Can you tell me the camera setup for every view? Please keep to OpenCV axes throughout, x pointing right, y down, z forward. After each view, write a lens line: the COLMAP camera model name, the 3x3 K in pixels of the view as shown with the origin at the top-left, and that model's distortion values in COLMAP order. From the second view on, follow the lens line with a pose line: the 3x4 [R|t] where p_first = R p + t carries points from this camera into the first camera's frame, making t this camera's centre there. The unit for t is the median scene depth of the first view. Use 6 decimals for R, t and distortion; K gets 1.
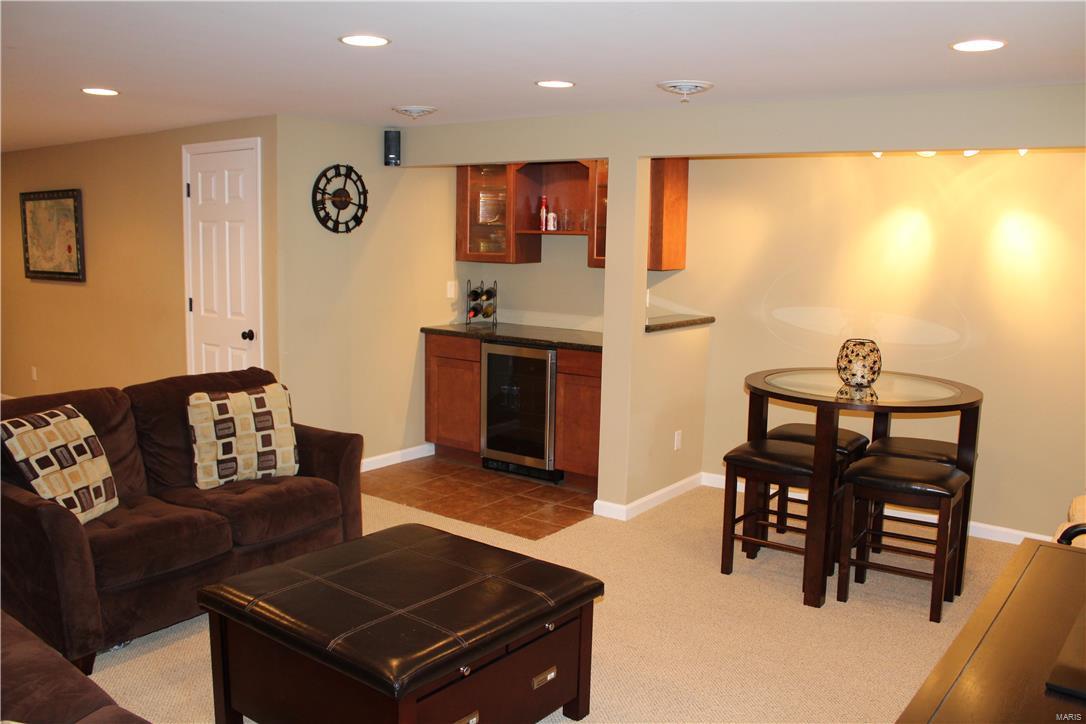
lens RADIAL K [[895.4, 0, 546.0], [0, 895.4, 361.8], [0, 0, 1]] dist [-0.150935, 0.103921]
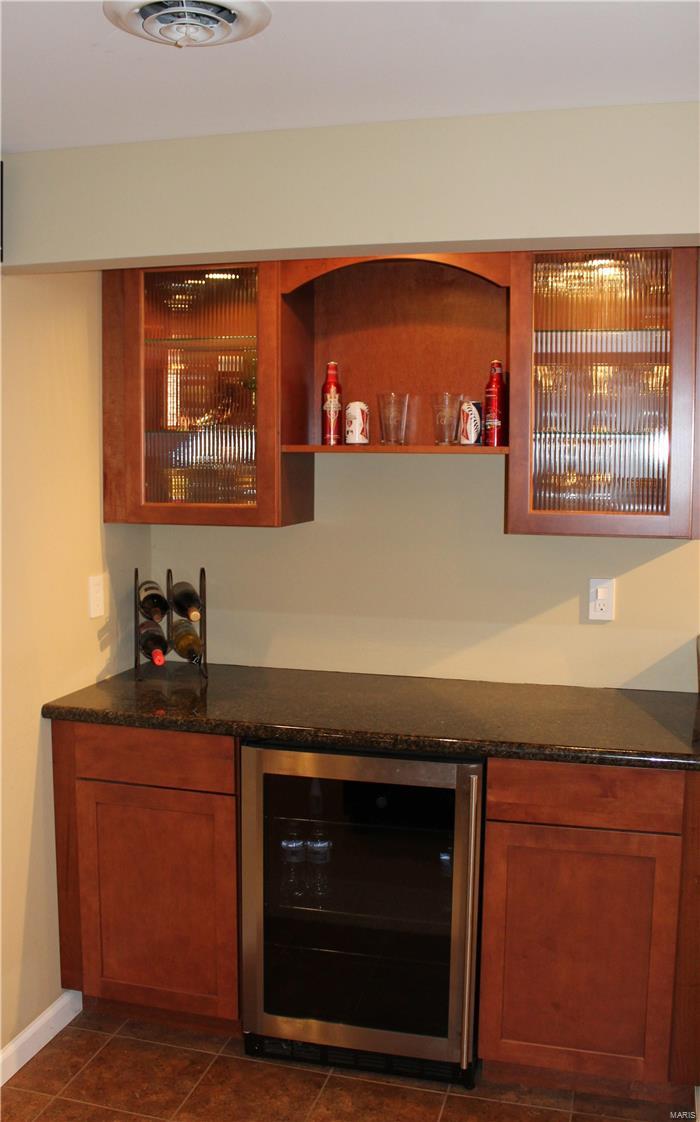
lens RADIAL K [[1061.4, 0, 353.4], [0, 1061.4, 561.1], [0, 0, 1]] dist [-0.119590, 0.000000]
pose [[0.933848, -0.050518, 0.354086, -0.175581], [0.064598, 0.997517, -0.028050, -0.080760], [-0.351790, 0.049067, 0.934792, 0.553313]]
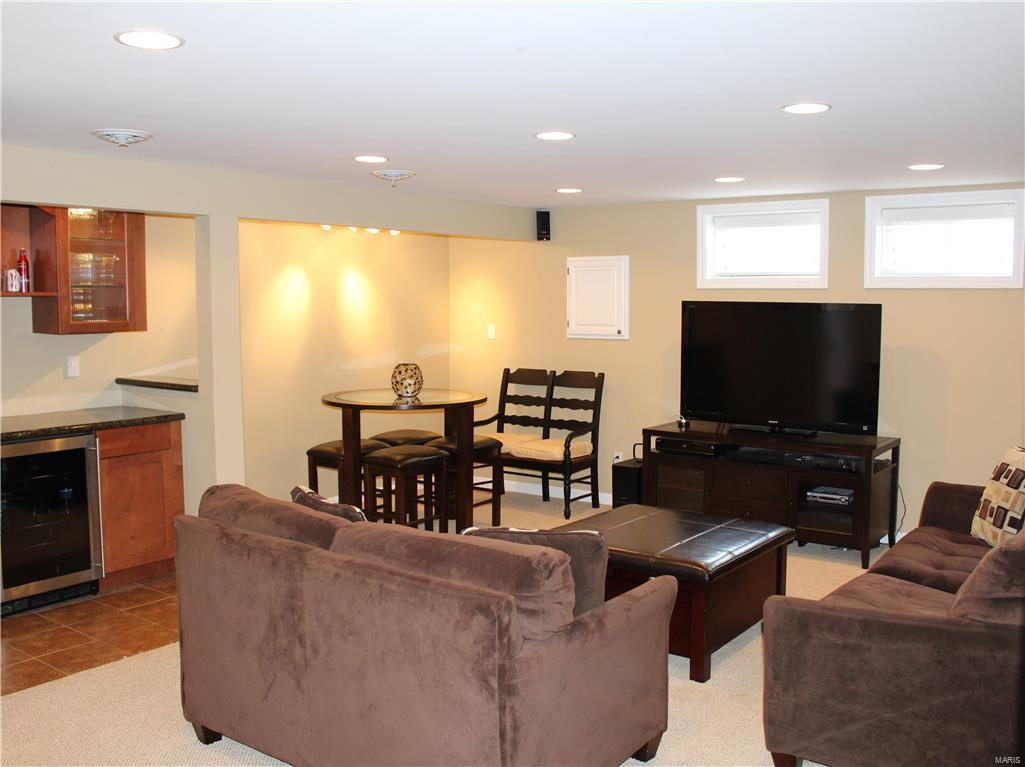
lens RADIAL K [[978.8, 0, 515.0], [0, 978.8, 374.6], [0, 0, 1]] dist [-0.113169, 0.000000]
pose [[0.002126, -0.097855, 0.995198, -0.802924], [0.140537, 0.985353, 0.096586, -0.090361], [-0.990073, 0.139657, 0.015847, 0.541489]]
